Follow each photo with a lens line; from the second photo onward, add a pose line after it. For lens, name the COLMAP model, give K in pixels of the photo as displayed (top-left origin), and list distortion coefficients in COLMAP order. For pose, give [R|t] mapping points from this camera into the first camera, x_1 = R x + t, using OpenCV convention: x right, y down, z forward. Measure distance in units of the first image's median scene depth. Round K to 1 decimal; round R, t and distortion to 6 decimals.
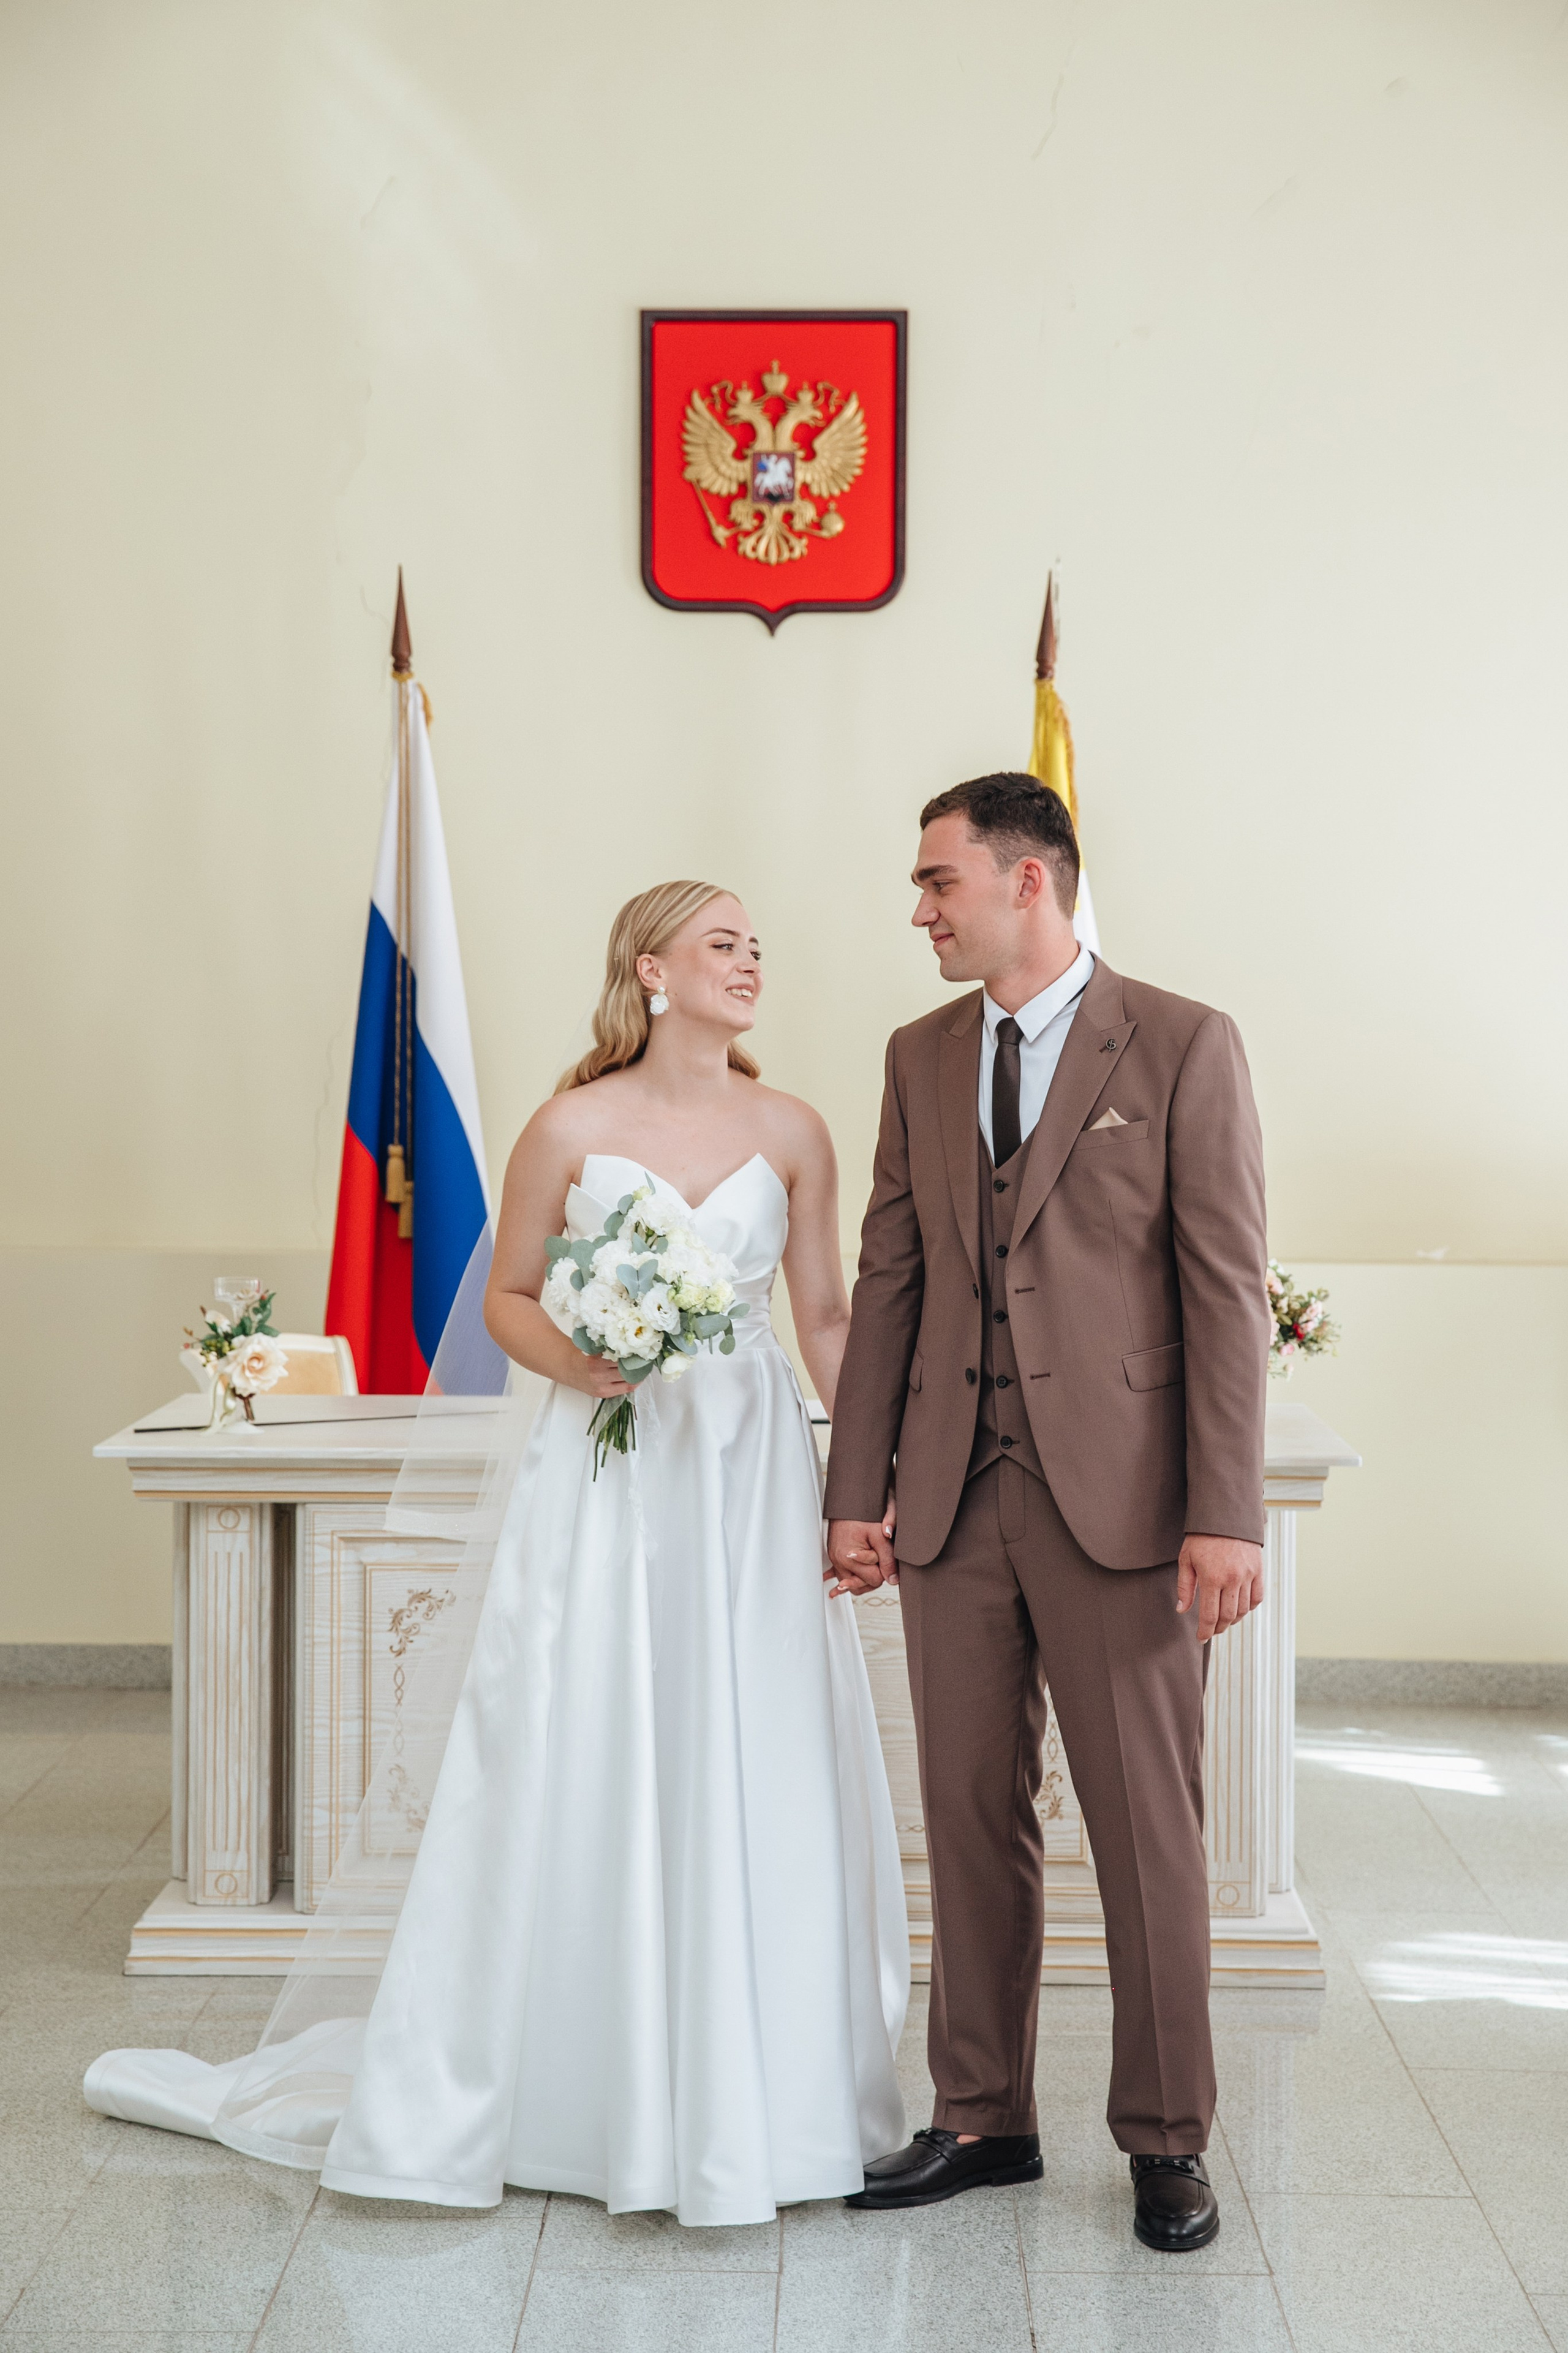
lens RADIAL K [[4162.4, 0, 778.1], [0, 4162.4, 1176.5], [0, 0, 1]] dist [0.171153, 0.059525]
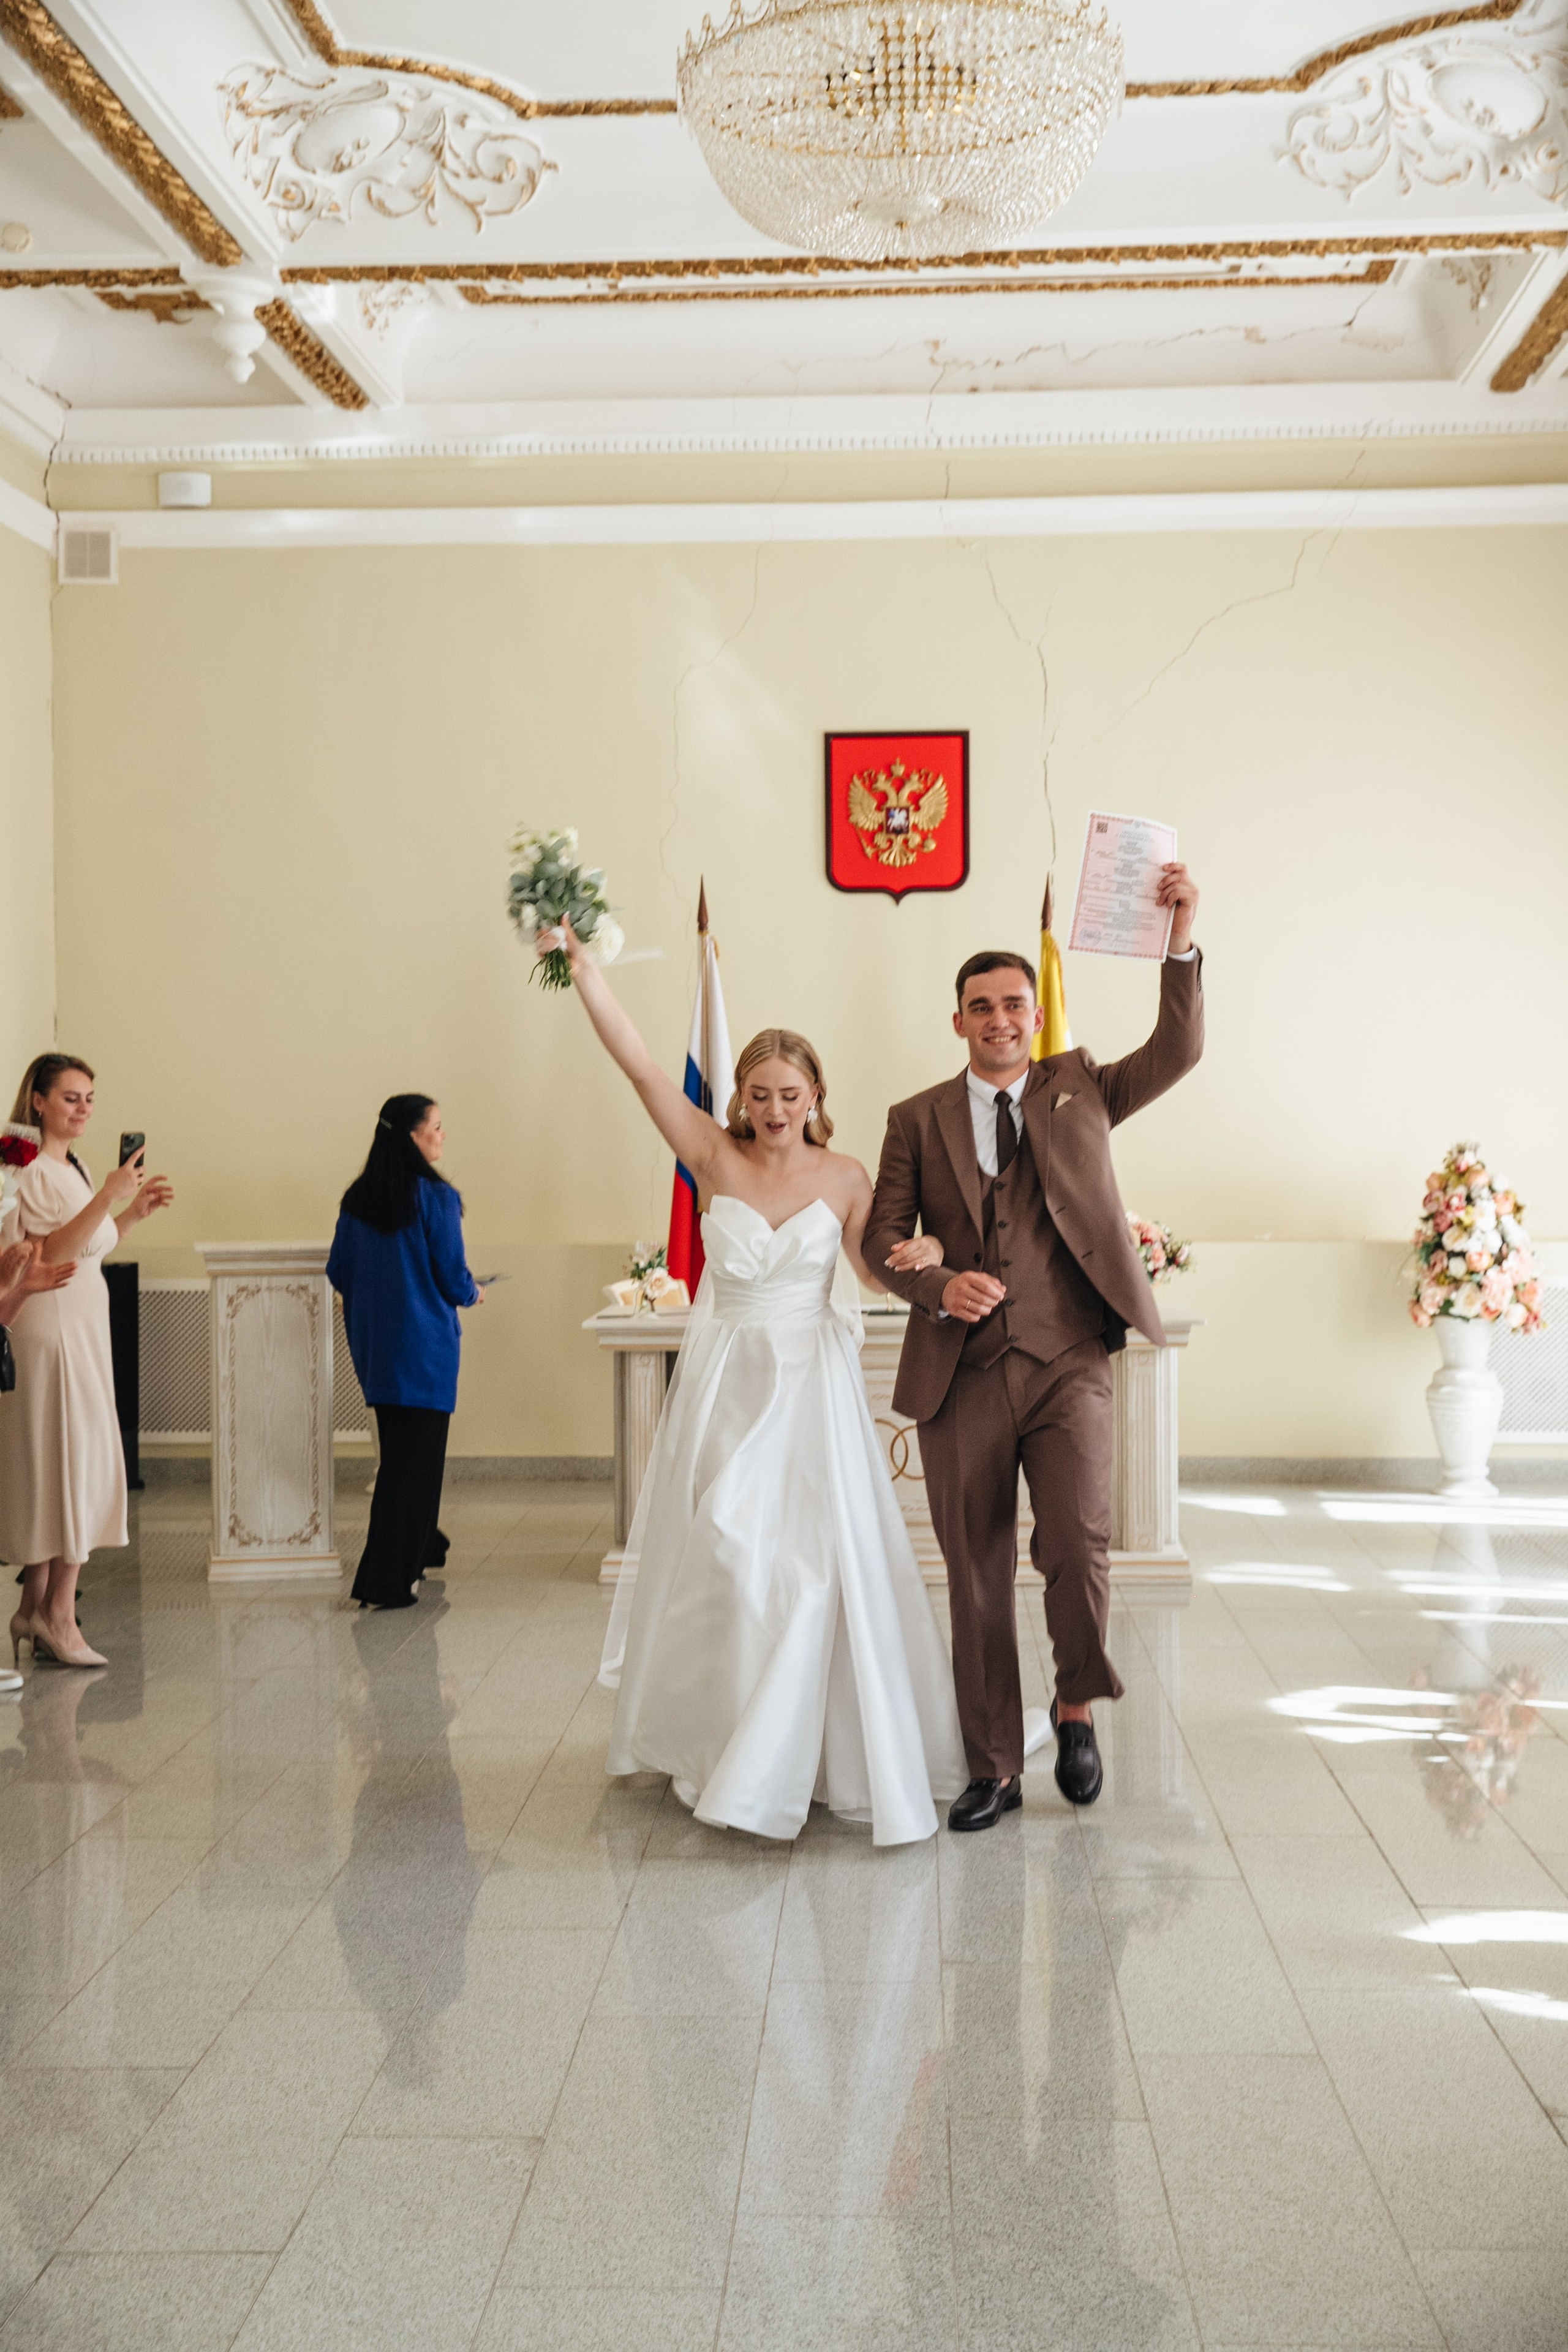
lens RADIAL K [[3101.3, 0, 752.7], [0, 3101.3, 1184.2], [0, 0, 1]] dist [0.066698, 0.011472]
pose [[0.999319, -0.012412, -0.034756, -0.020727], [0.011657, 0.999694, -0.021825, 0.024119], [0.035016, 0.021404, 0.999158, -0.393414]]
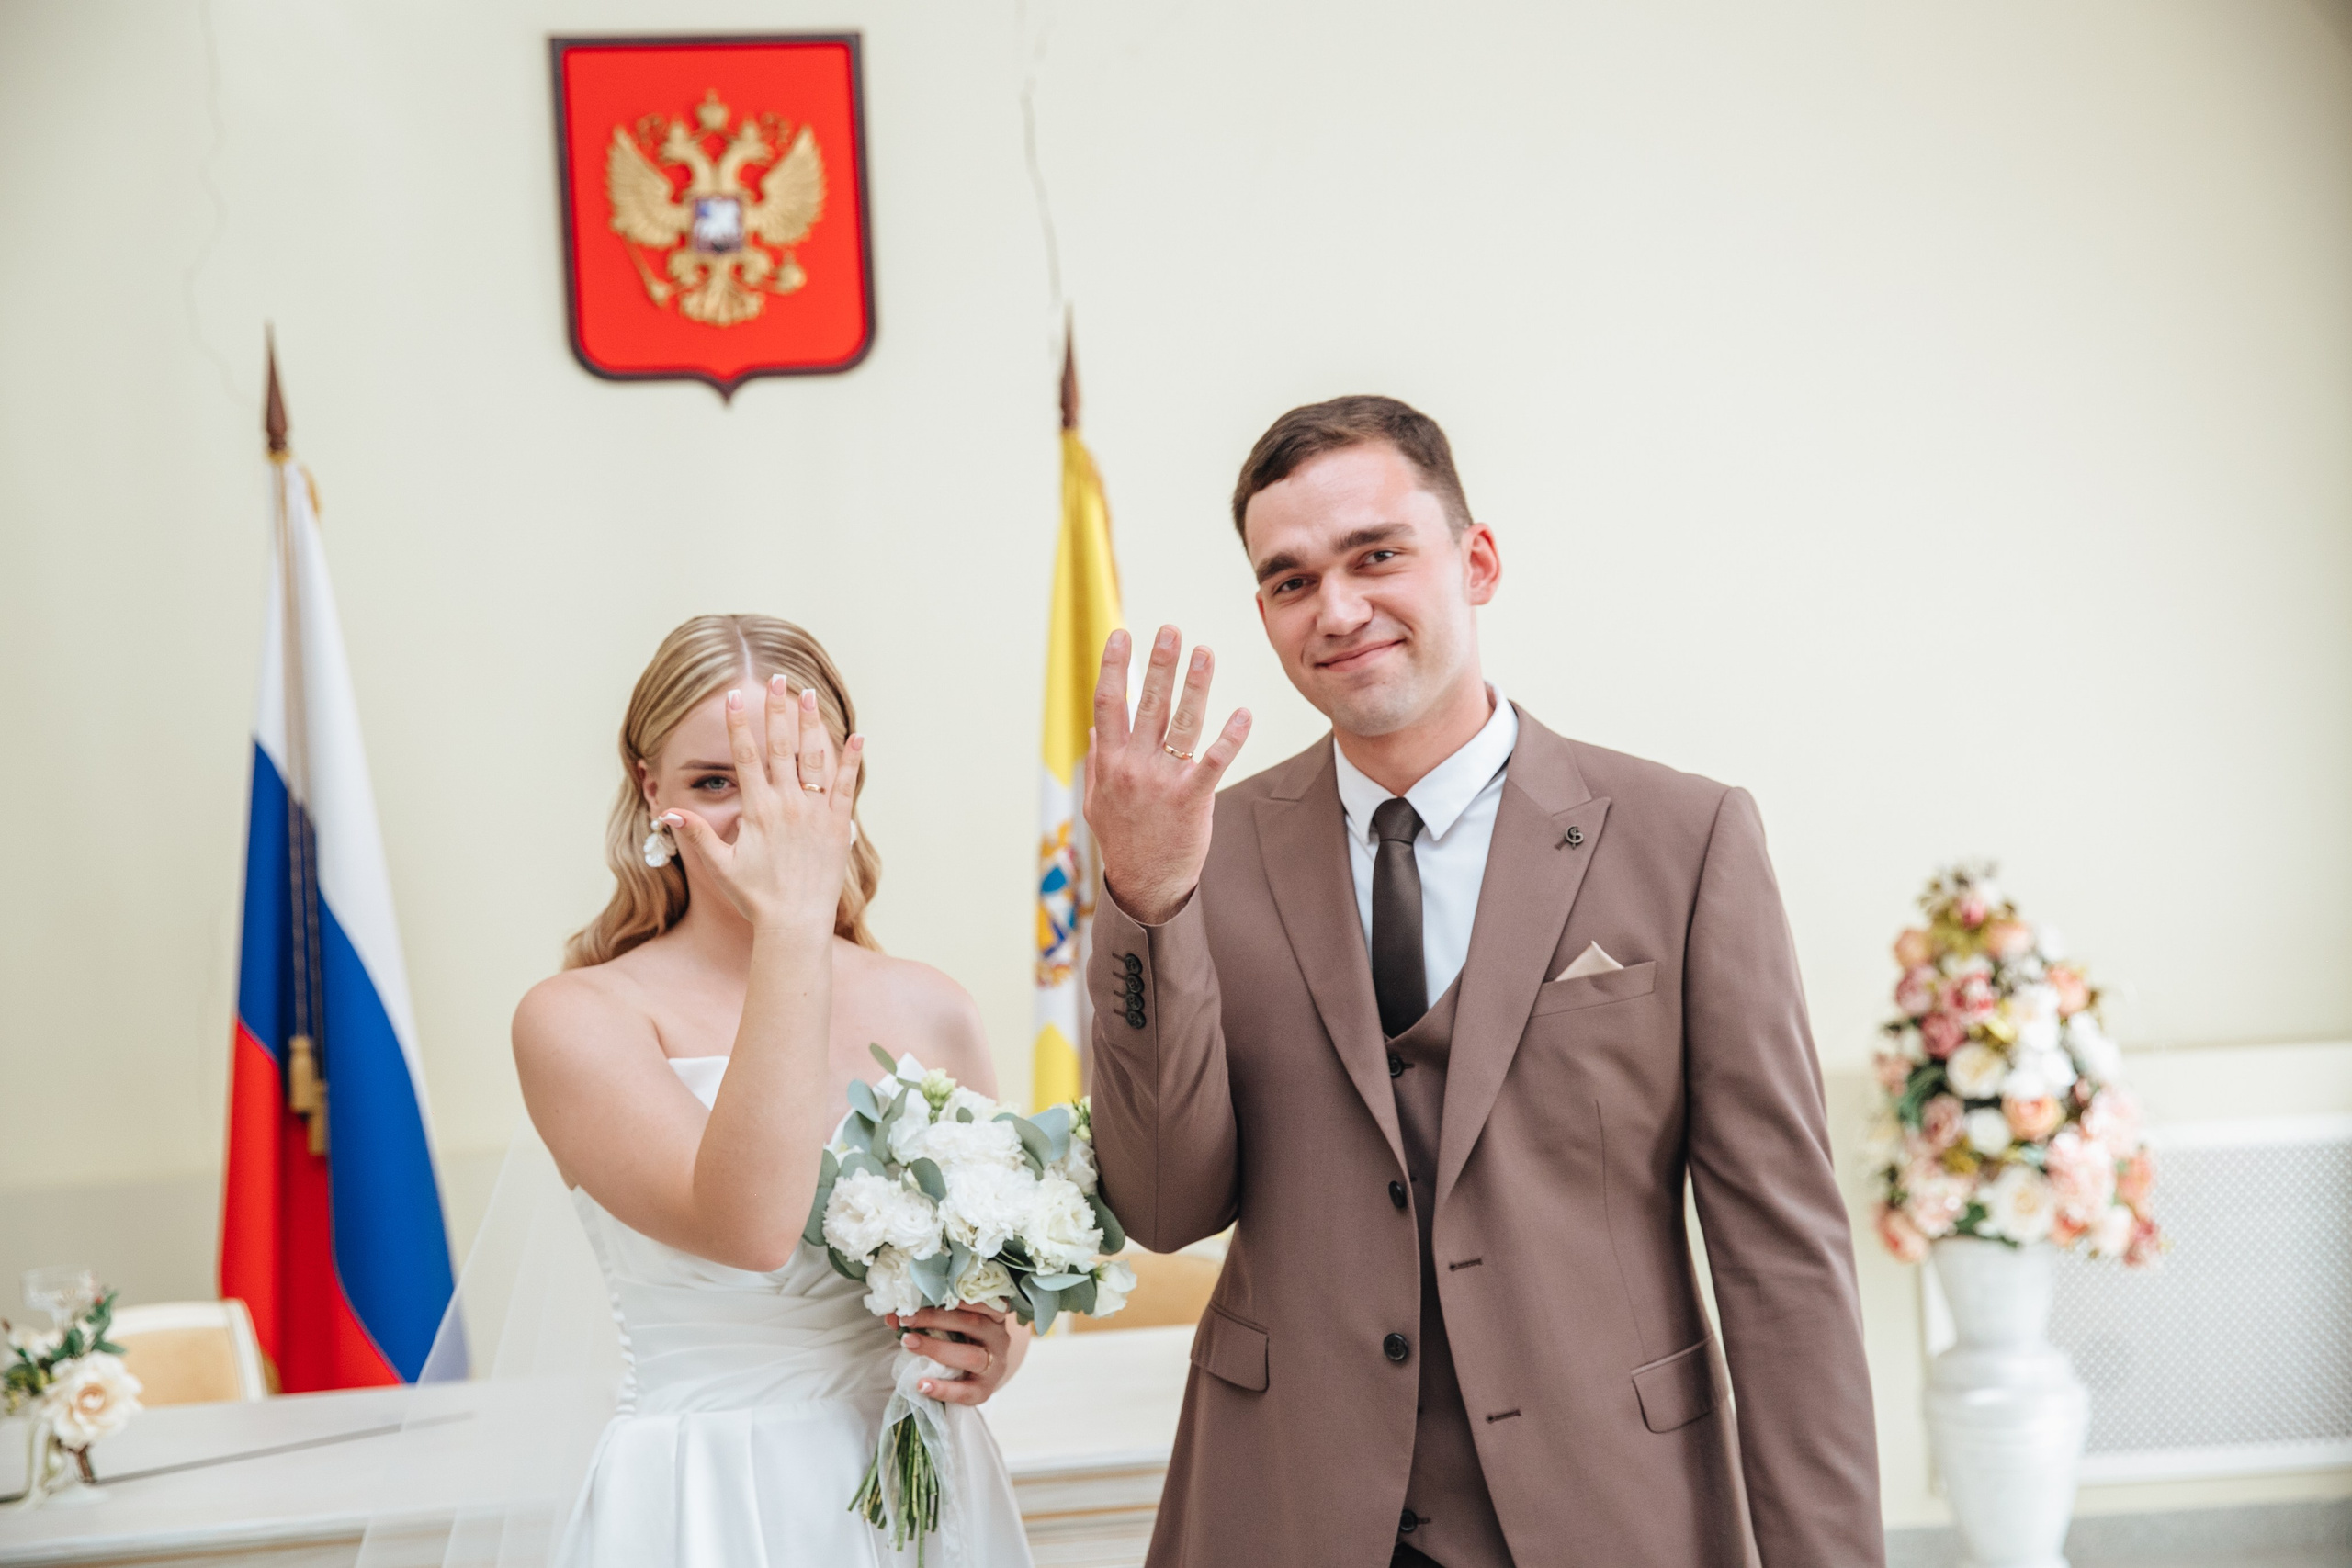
lens RADIAL K [[3334.9, 0, 1164.4], [0, 3334.9, 788.4], [0, 0, 1]] dist [0.103702, 0.071727]
pose [[0.985717, -0.057291, 0.158363, -0.028035], [0.066368, 0.996406, -0.052630, -0.010456], [-0.154779, 0.062388, 0.985977, 0.337388]]
